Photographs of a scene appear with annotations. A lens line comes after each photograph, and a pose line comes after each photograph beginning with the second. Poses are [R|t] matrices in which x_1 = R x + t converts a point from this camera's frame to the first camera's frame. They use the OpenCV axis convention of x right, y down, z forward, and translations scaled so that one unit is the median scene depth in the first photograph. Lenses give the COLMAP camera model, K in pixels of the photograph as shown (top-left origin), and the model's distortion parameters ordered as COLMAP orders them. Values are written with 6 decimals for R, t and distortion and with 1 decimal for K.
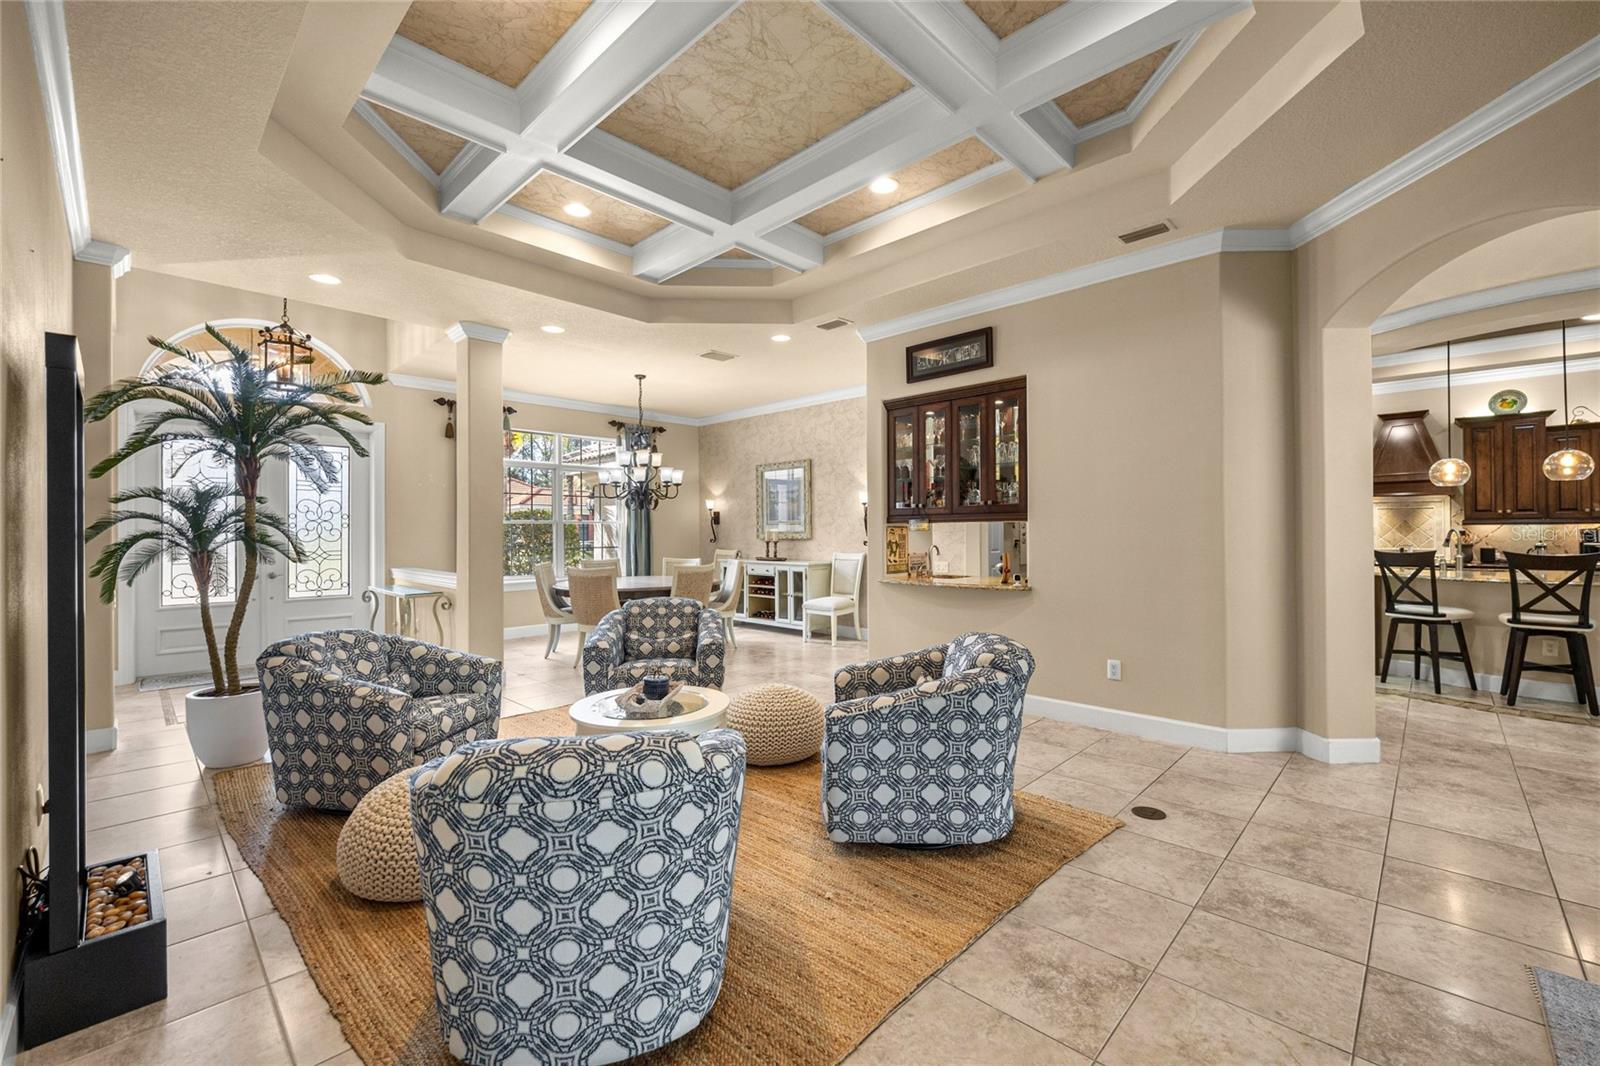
lens RADIAL K [[656.5, 0, 808.0], [0, 656.5, 526.6], [0, 0, 1]] dist [-0.002180, -0.000293]
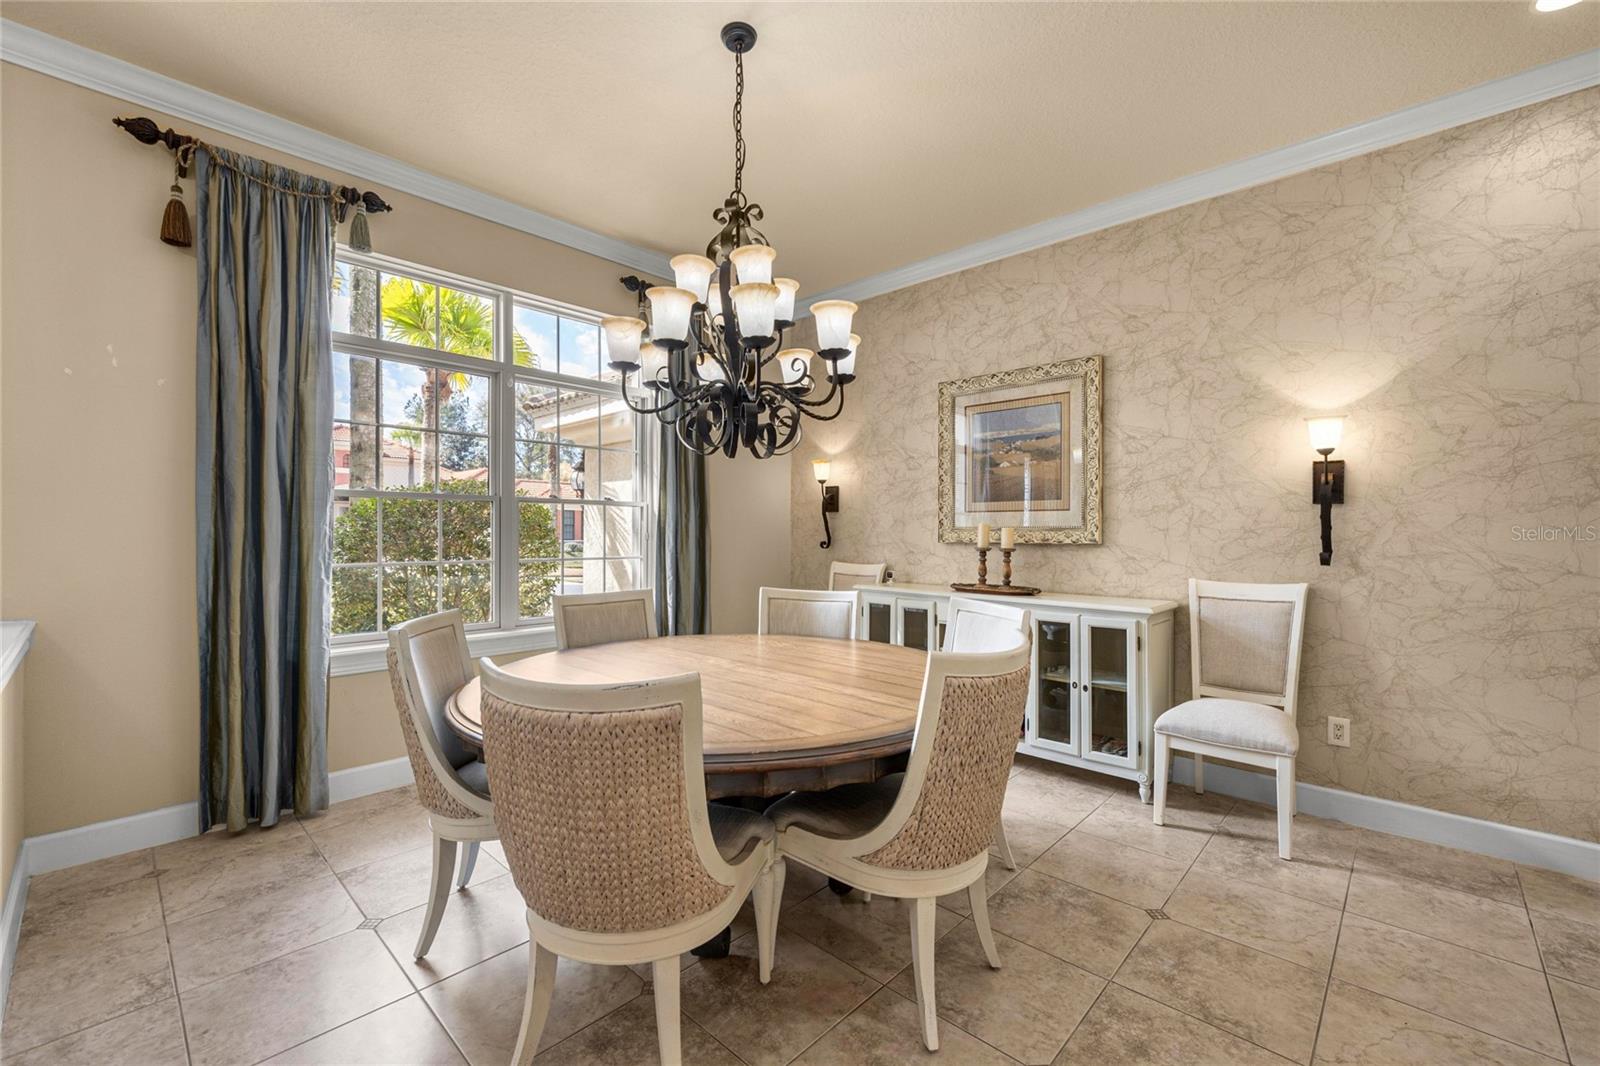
lens RADIAL K [[664.6, 0, 800.0], [0, 664.6, 533.0], [0, 0, 1]] dist [-0.001450, -0.000195]
pose [[0.999955, 0.008960, 0.003194, -0.189911], [-0.008987, 0.999924, 0.008438, 0.009688], [-0.003118, -0.008466, 0.999959, 0.568370]]
